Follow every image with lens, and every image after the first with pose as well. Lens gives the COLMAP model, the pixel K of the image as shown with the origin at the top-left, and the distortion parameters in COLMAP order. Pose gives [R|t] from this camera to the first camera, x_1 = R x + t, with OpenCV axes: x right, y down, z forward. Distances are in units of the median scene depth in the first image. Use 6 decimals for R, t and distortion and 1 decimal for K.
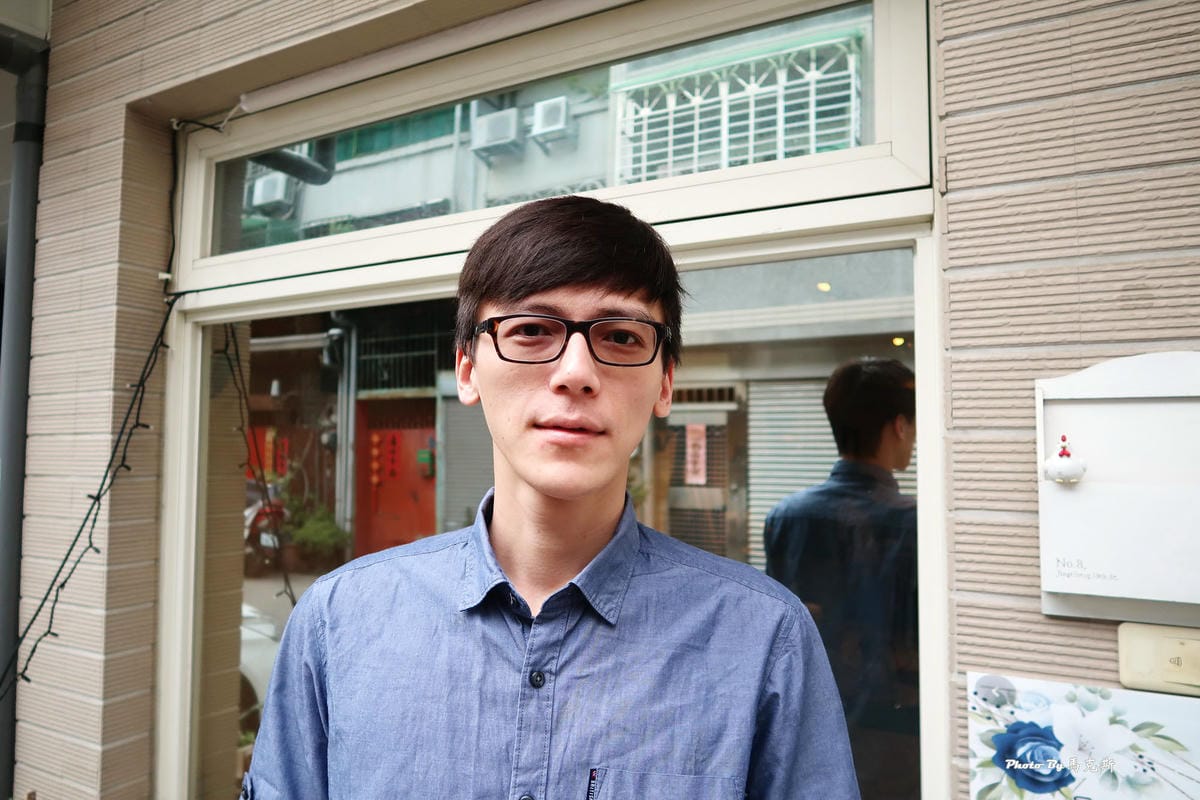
lens RADIAL K [[837.2, 0, 599.4], [0, 837.2, 398.9], [0, 0, 1]] dist [-0.039560, 0.010024]
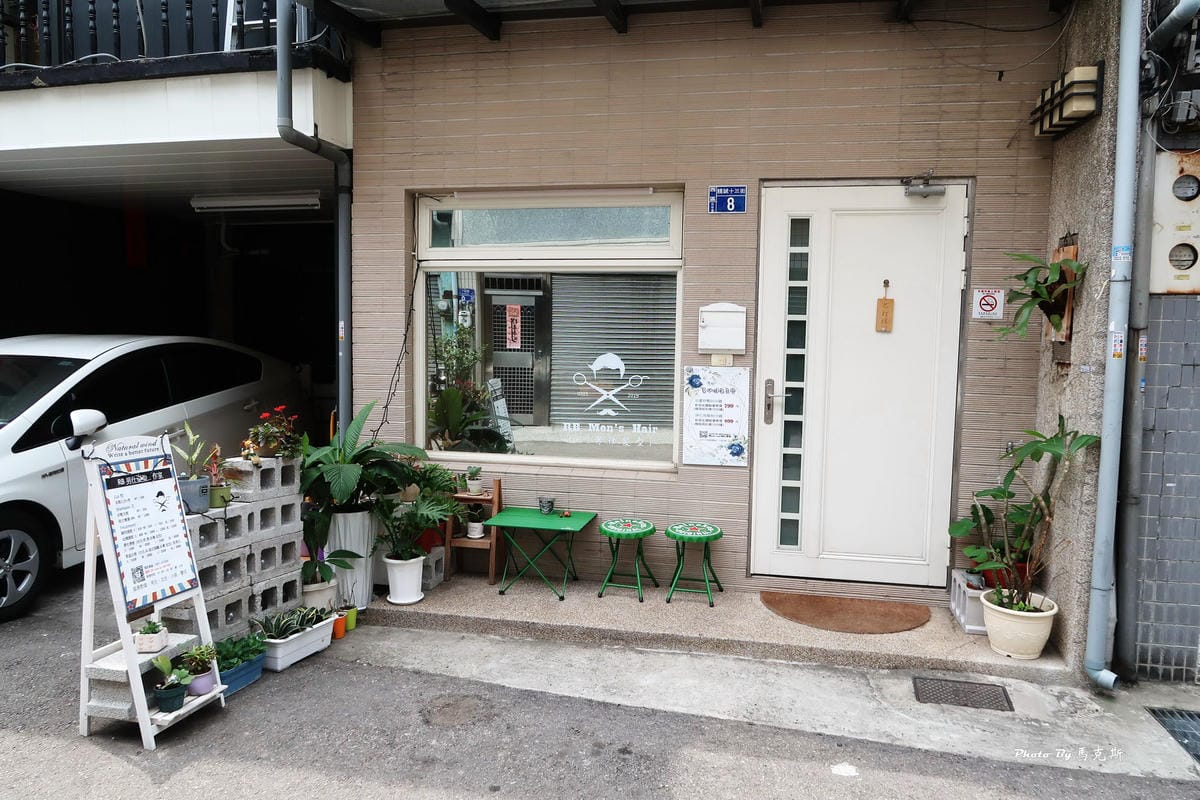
lens RADIAL K [[837.2, 0, 600.9], [0, 837.2, 399.2], [0, 0, 1]] dist [-0.039560, 0.010024]
pose [[0.957597, -0.012242, 0.287850, -0.143901], [-0.030276, 0.989289, 0.142794, -0.016802], [-0.286515, -0.145455, 0.946970, -0.353459]]
